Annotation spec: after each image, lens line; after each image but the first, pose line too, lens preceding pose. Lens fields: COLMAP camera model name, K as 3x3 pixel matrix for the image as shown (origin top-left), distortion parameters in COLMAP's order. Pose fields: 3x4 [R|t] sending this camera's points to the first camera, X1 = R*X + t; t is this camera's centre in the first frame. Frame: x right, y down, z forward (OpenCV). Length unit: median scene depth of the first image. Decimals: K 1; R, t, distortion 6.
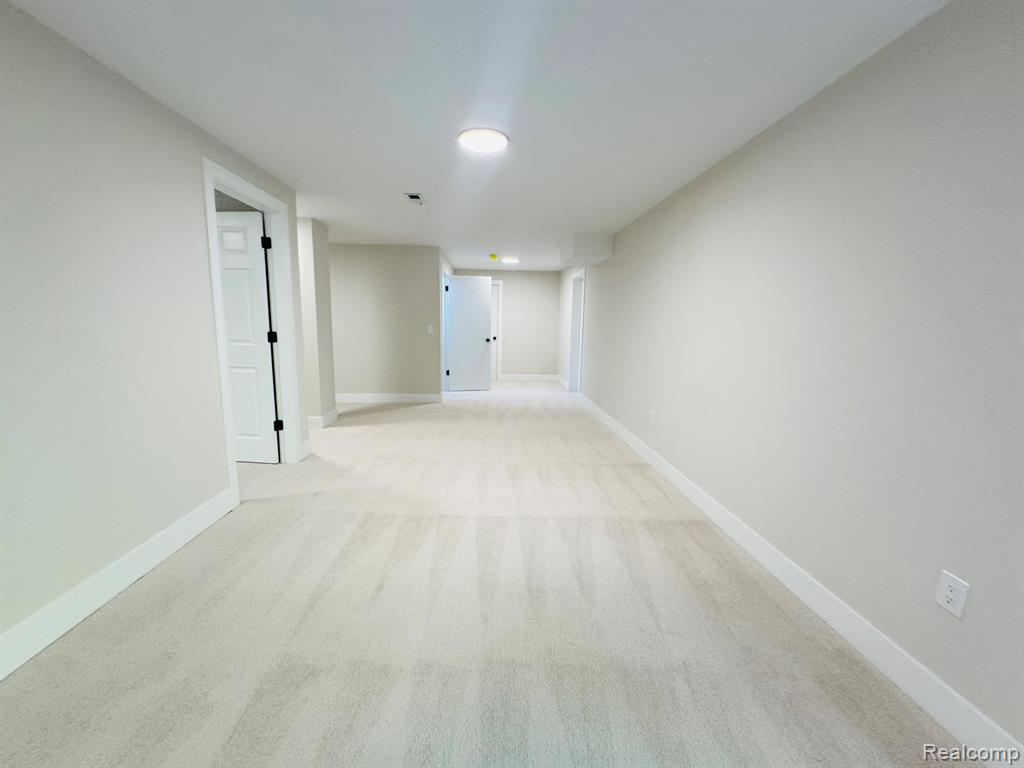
lens RADIAL K [[409.6, 0, 515.9], [0, 409.6, 381.0], [0, 0, 1]] dist [-0.007915, 0.000849]
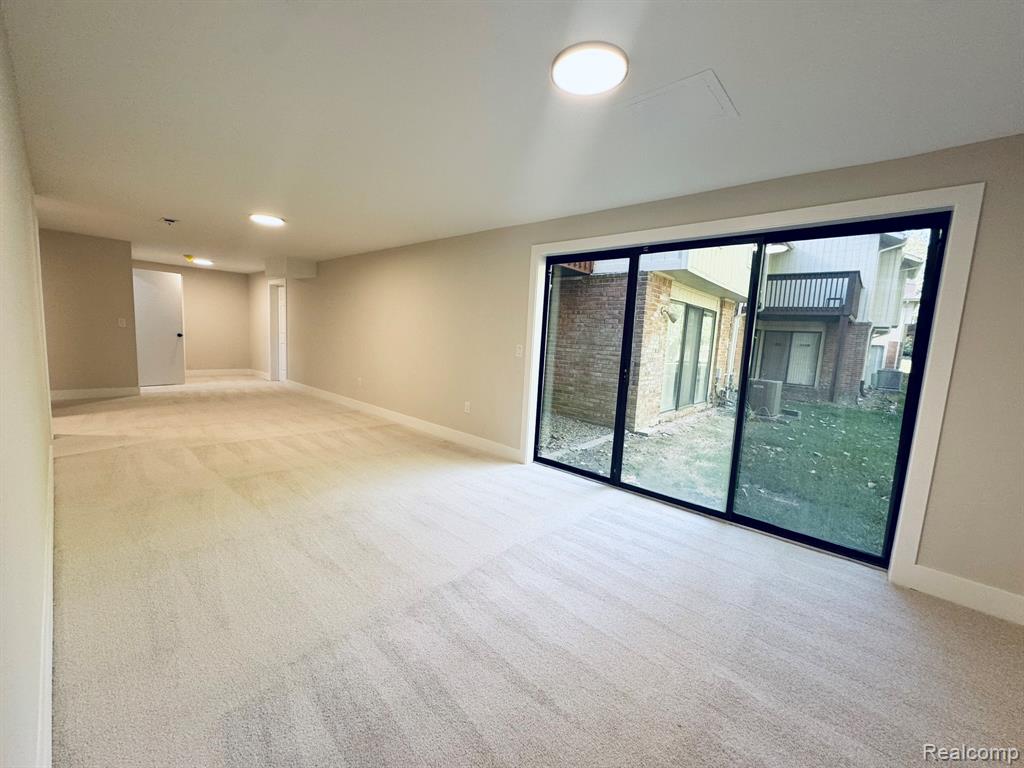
lens RADIAL K [[409.6, 0, 509.2], [0, 409.6, 382.6], [0, 0, 1]] dist [-0.007915, 0.000849]
pose [[0.721015, -0.052604, 0.690920, -0.201220], [0.052803, 0.998386, 0.020911, 0.044595], [-0.690905, 0.021405, 0.722629, -0.334424]]
